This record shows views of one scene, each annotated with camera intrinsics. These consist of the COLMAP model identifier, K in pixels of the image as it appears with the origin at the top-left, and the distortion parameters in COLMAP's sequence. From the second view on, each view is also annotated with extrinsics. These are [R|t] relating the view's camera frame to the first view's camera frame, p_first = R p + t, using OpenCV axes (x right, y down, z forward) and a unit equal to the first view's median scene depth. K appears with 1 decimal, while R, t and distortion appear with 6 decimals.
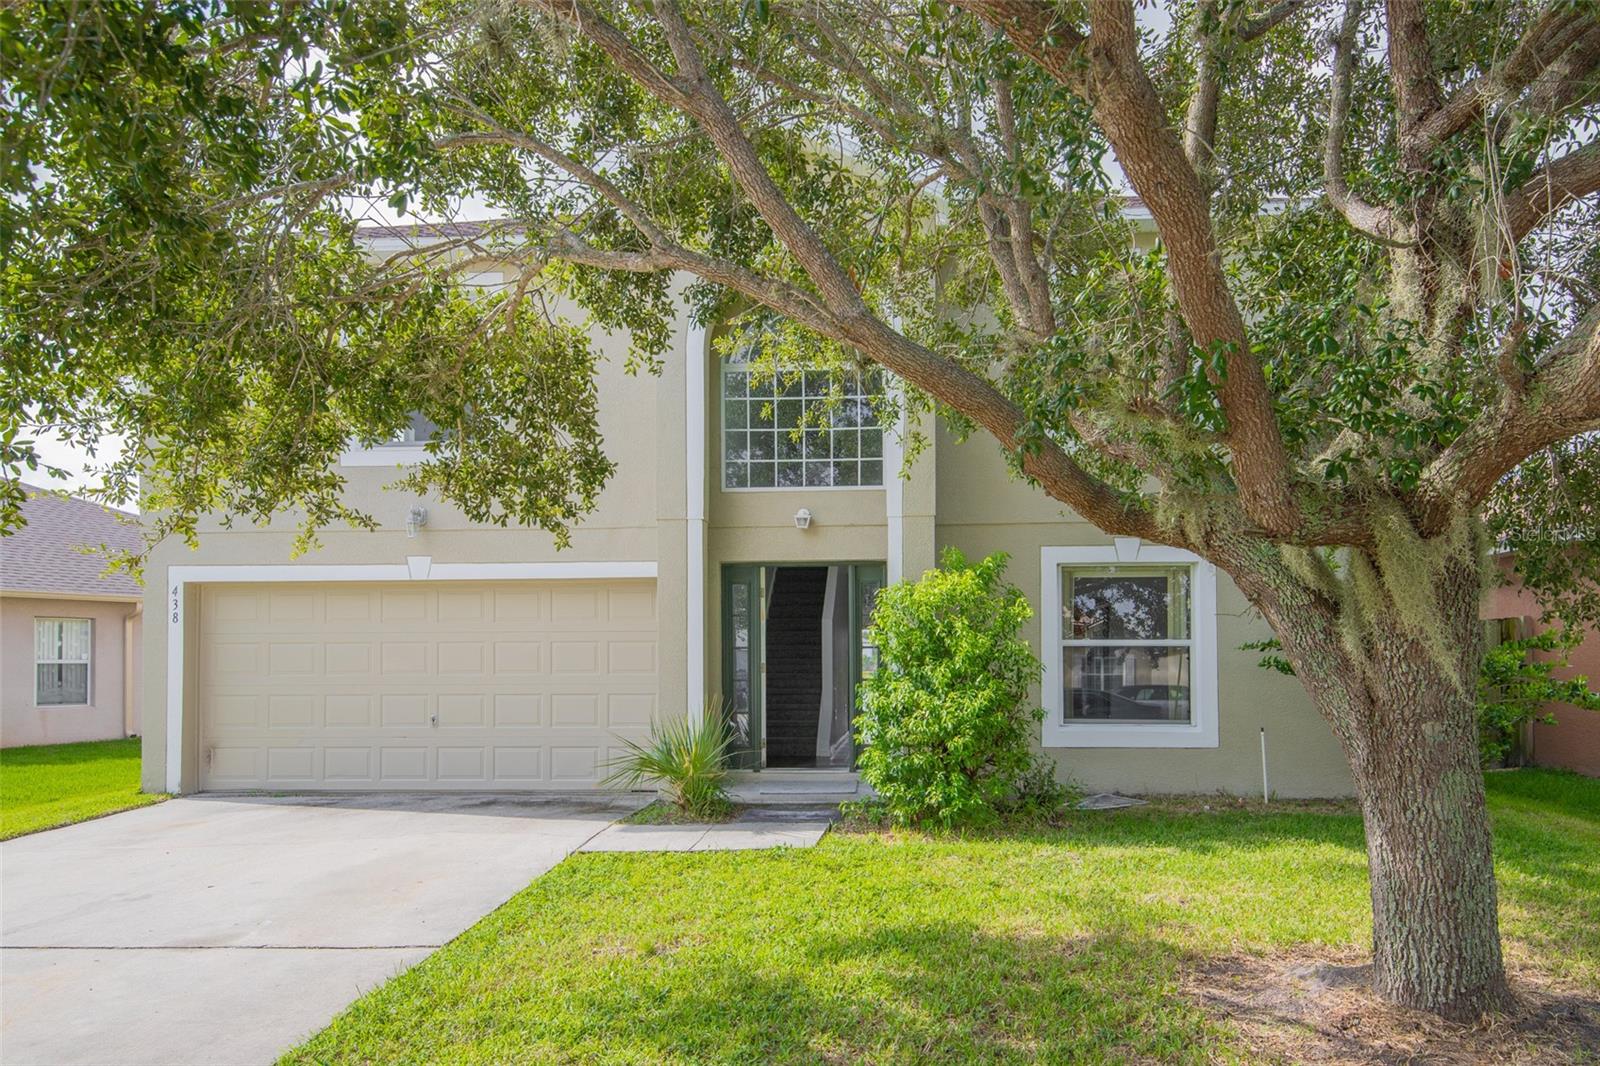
lens RADIAL K [[985.2, 0, 800.0], [0, 985.2, 533.0], [0, 0, 1]] dist [-0.028908, 0.000550]
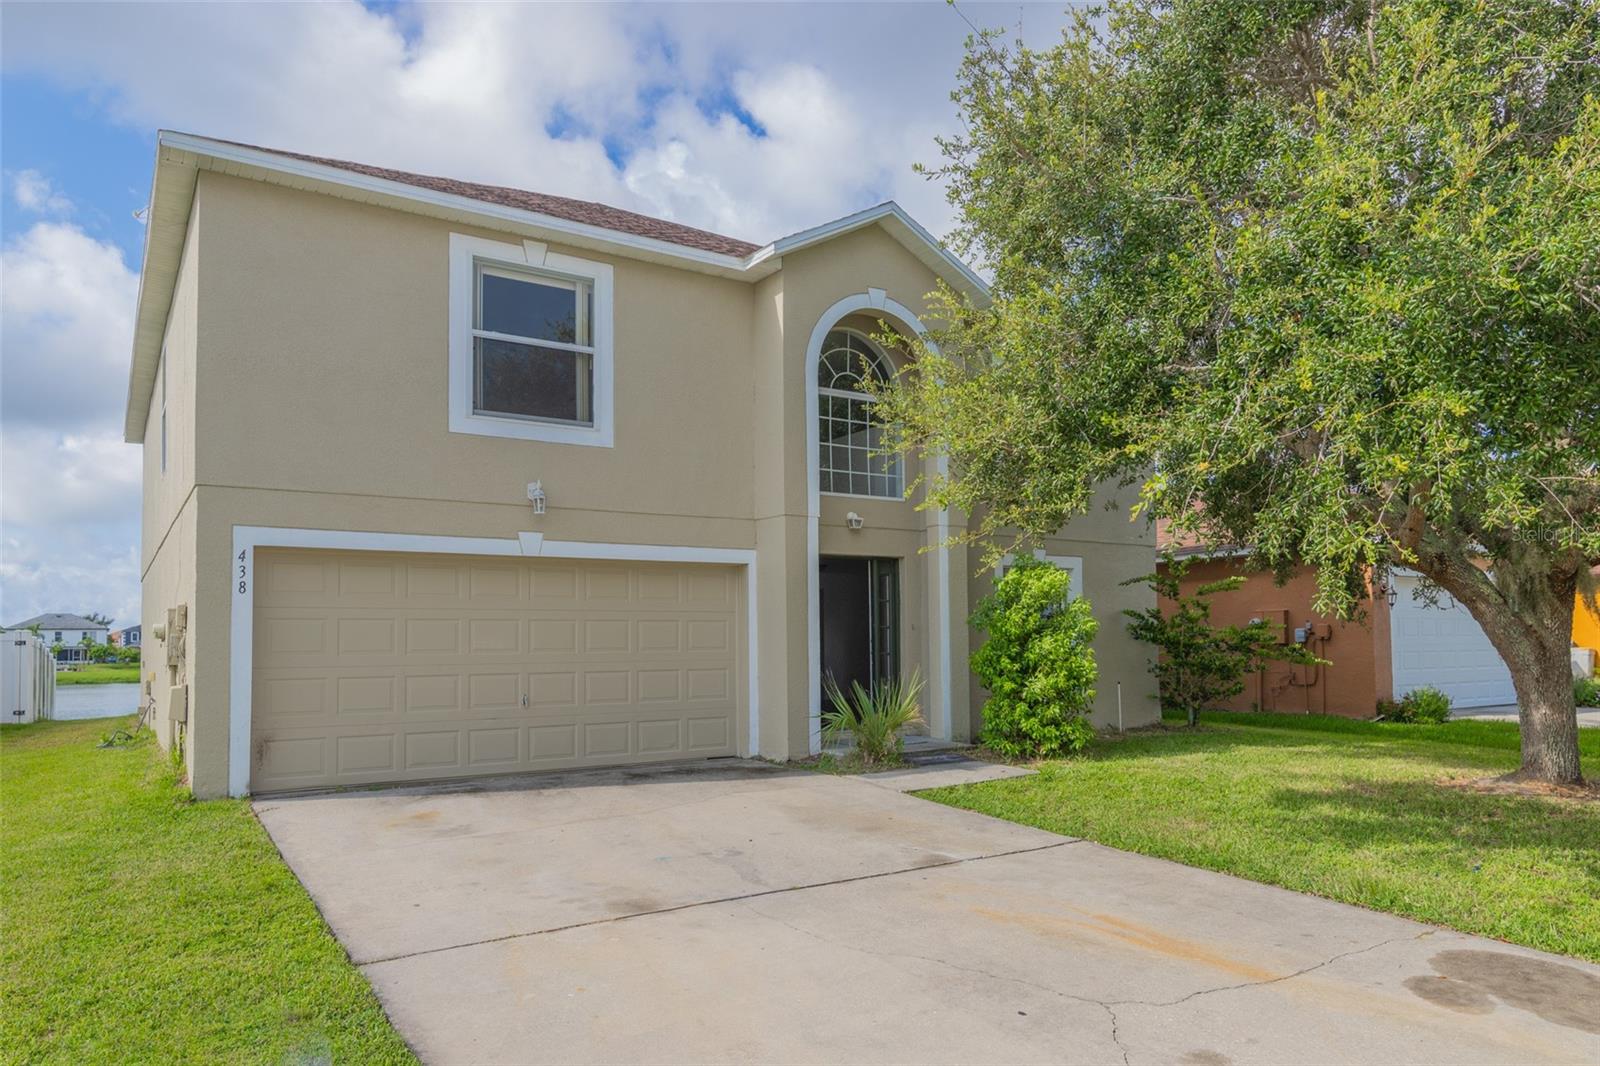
lens RADIAL K [[985.2, 0, 800.0], [0, 985.2, 533.0], [0, 0, 1]] dist [-0.028908, 0.000550]
pose [[0.833574, 0.060999, 0.549029, -0.706668], [-0.066222, 0.997752, -0.010311, 0.017168], [-0.548424, -0.027763, 0.835739, 0.037240]]
